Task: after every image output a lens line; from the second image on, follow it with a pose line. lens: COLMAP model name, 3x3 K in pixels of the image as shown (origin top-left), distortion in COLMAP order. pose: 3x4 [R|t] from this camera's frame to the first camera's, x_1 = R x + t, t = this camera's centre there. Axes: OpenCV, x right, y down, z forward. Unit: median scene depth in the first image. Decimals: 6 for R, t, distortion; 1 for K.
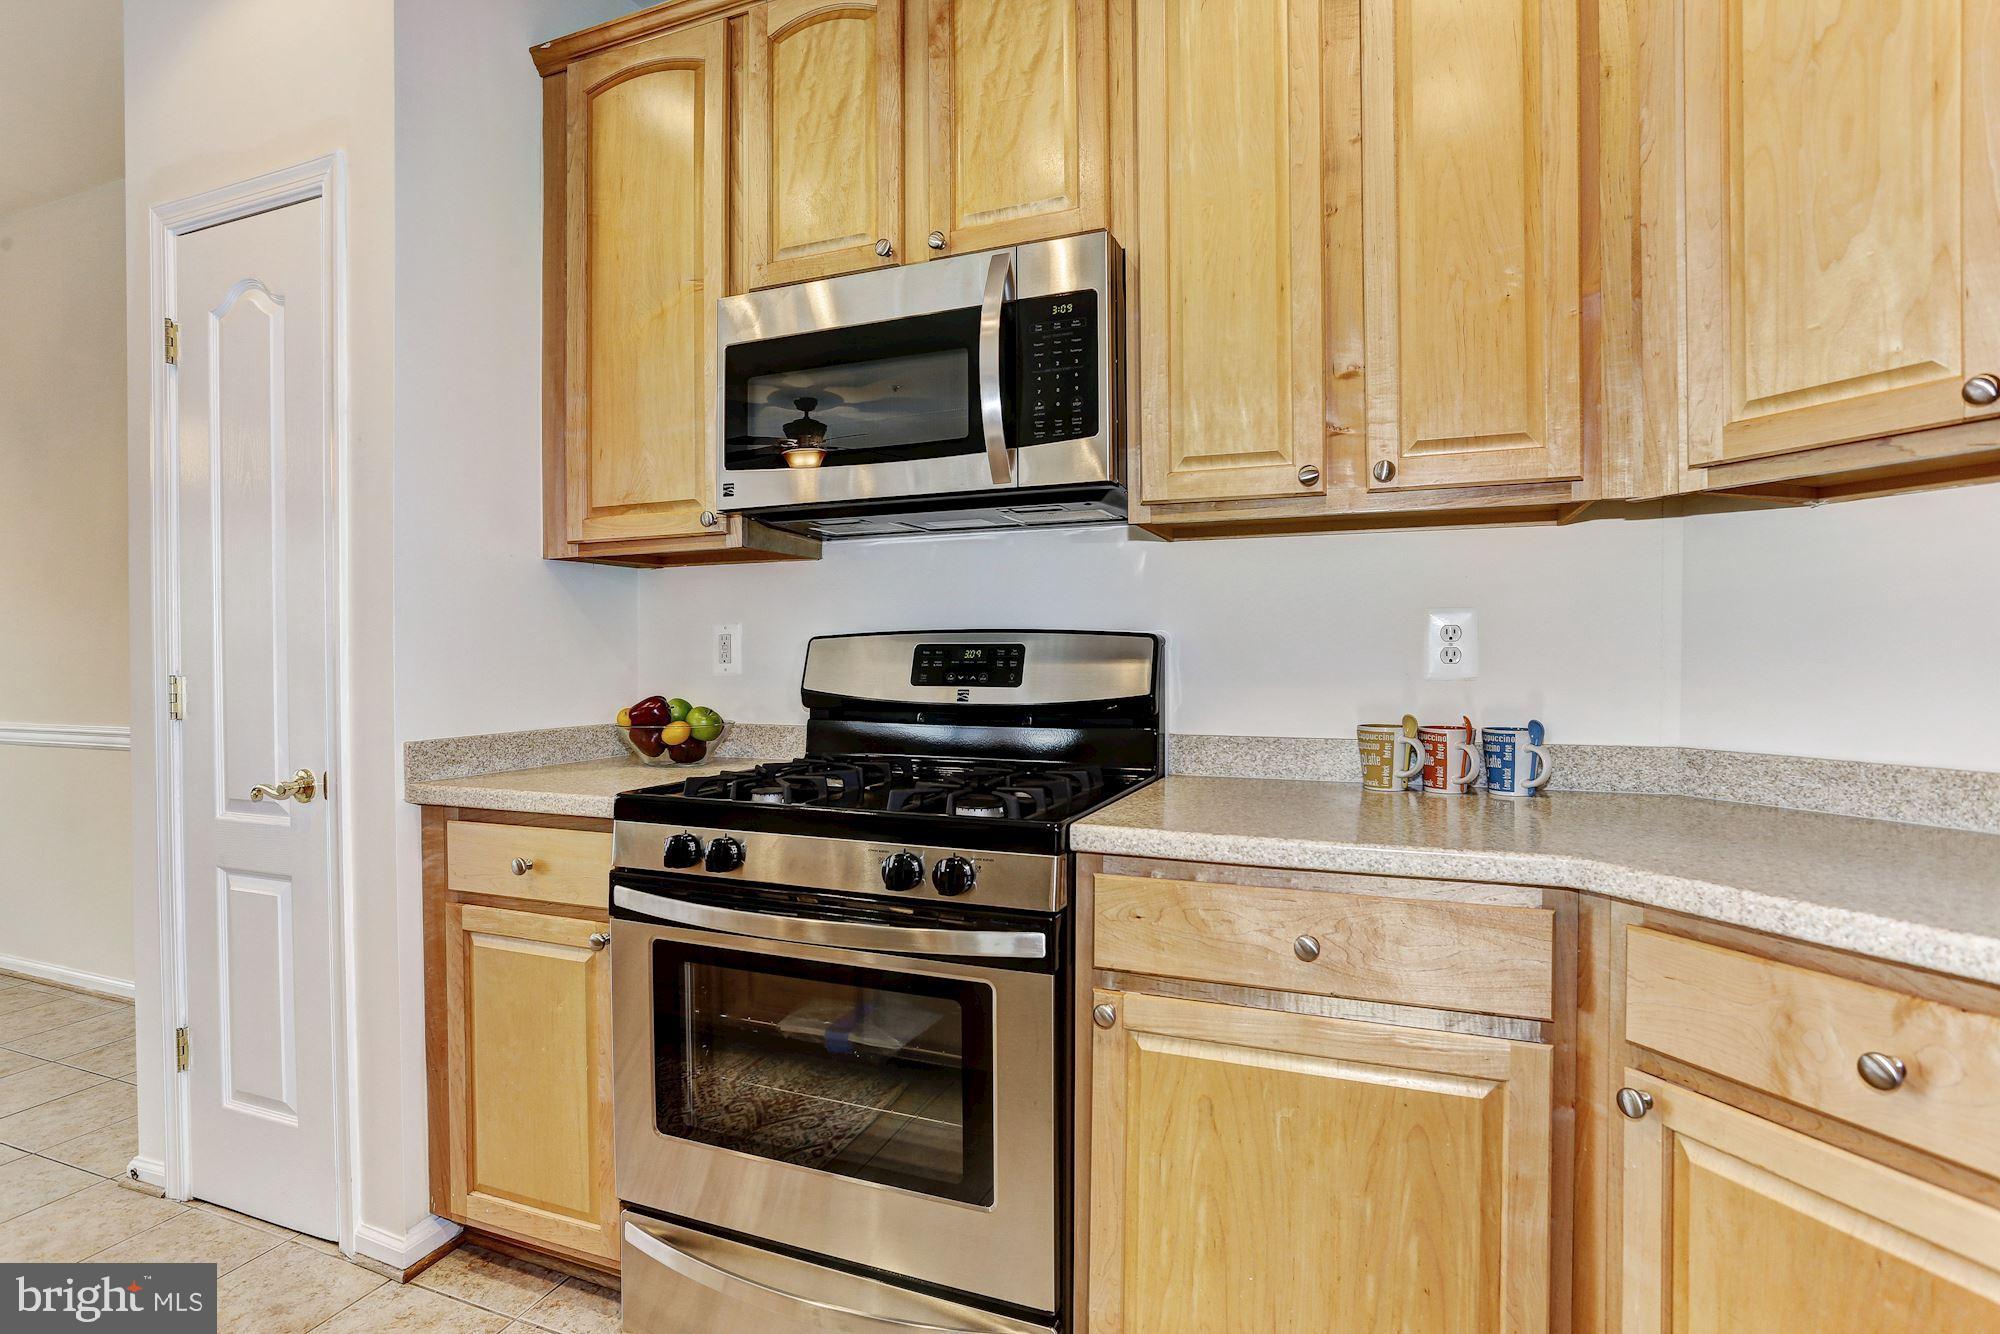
lens RADIAL K [[987.7, 0, 1000.0], [0, 987.7, 667.0], [0, 0, 1]] dist [-0.042363, 0.020083]
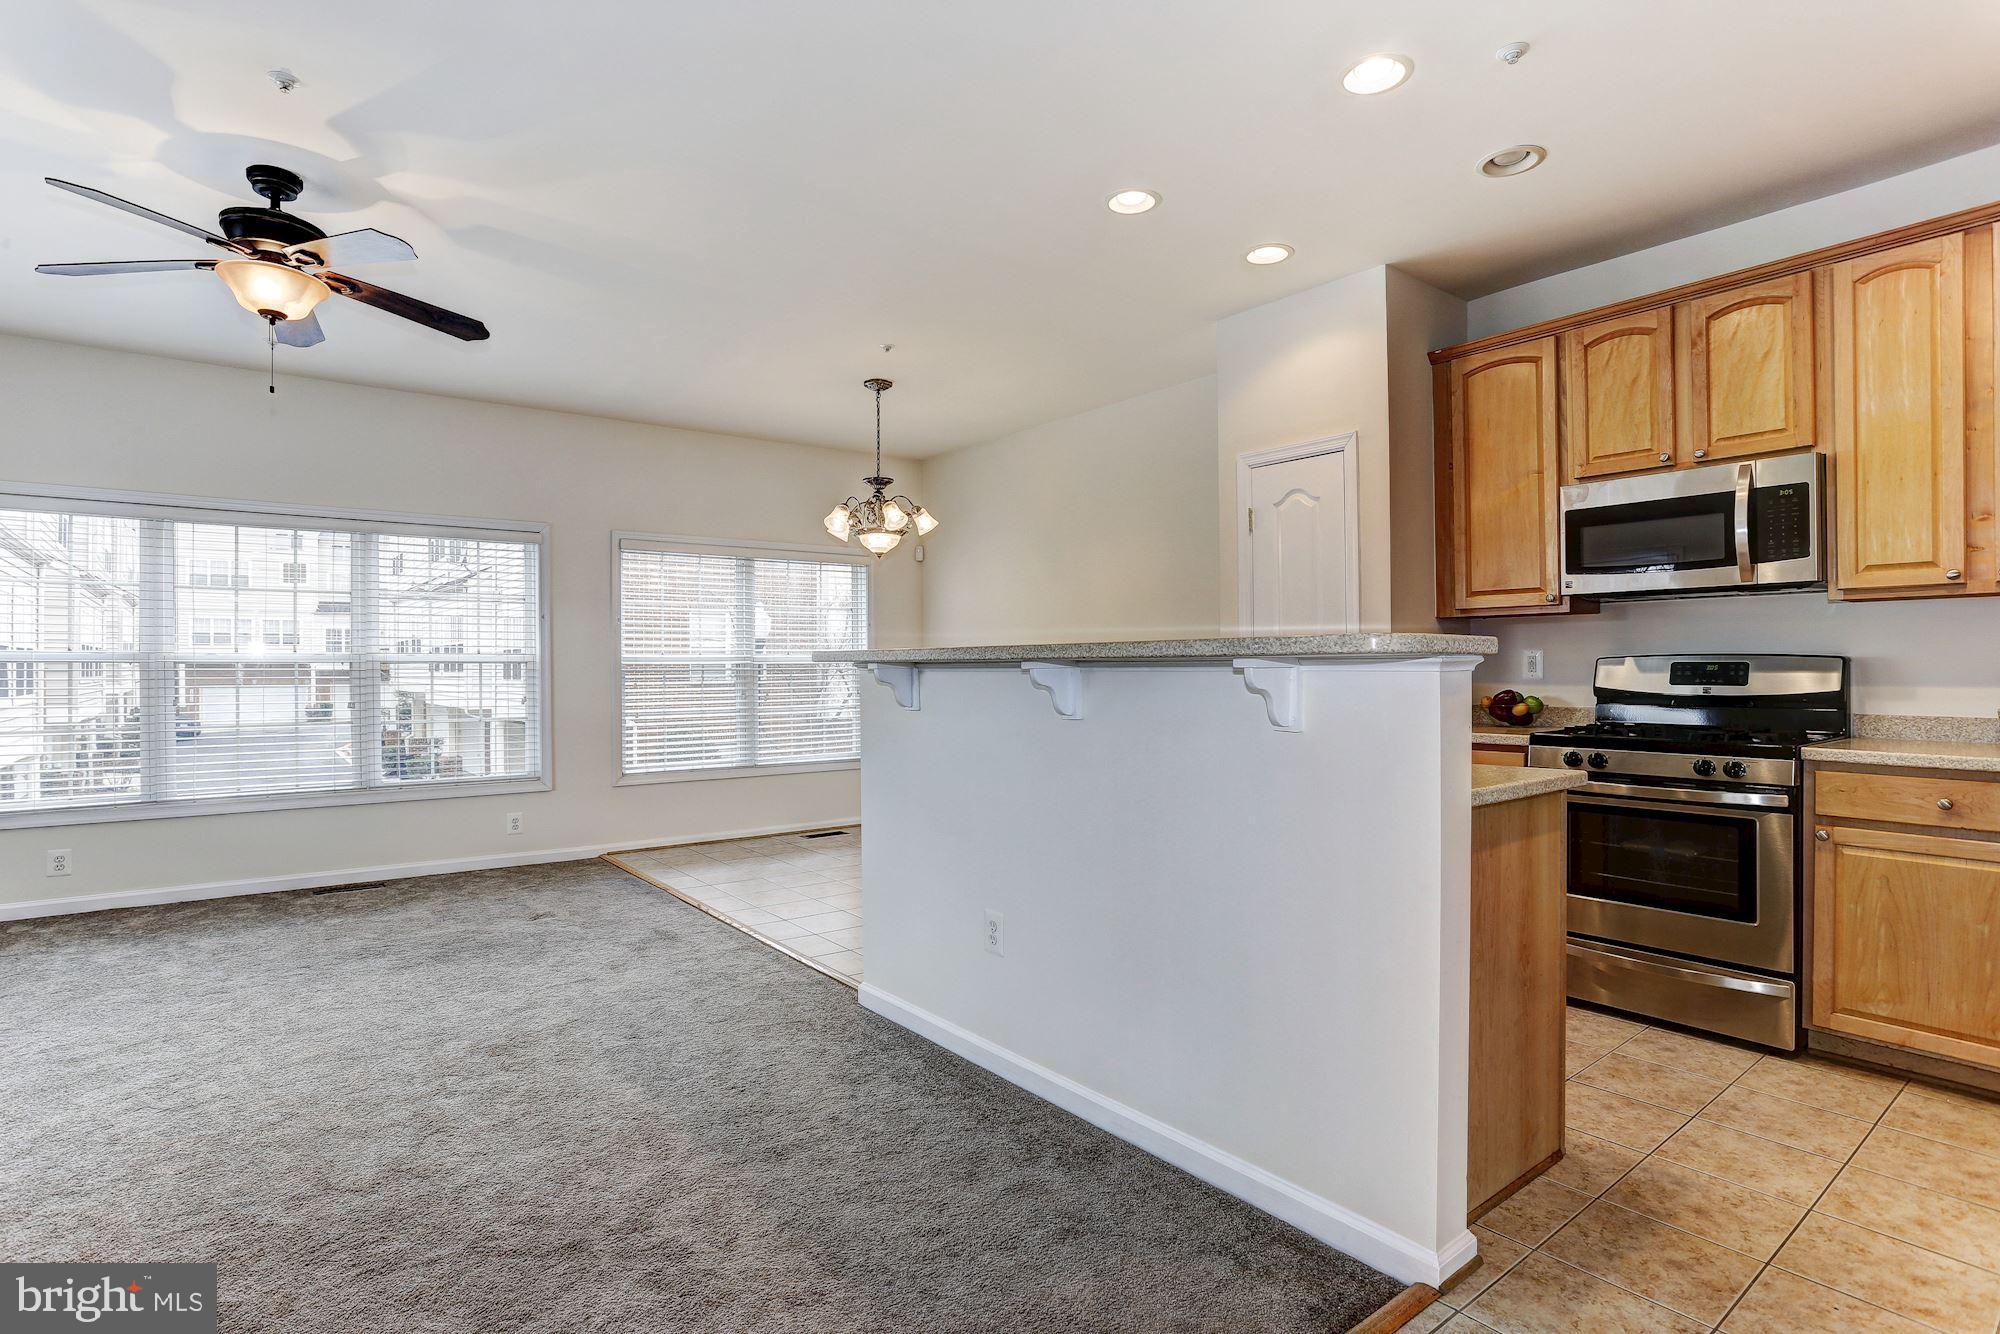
lens RADIAL K [[987.7, 0, 1000.0], [0, 987.7, 667.0], [0, 0, 1]] dist [-0.042363, 0.020083]
pose [[0.864266, -0.000849, -0.503035, -0.310892], [-0.006427, 0.999898, -0.012730, 0.020150], [0.502994, 0.014235, 0.864172, -1.408836]]
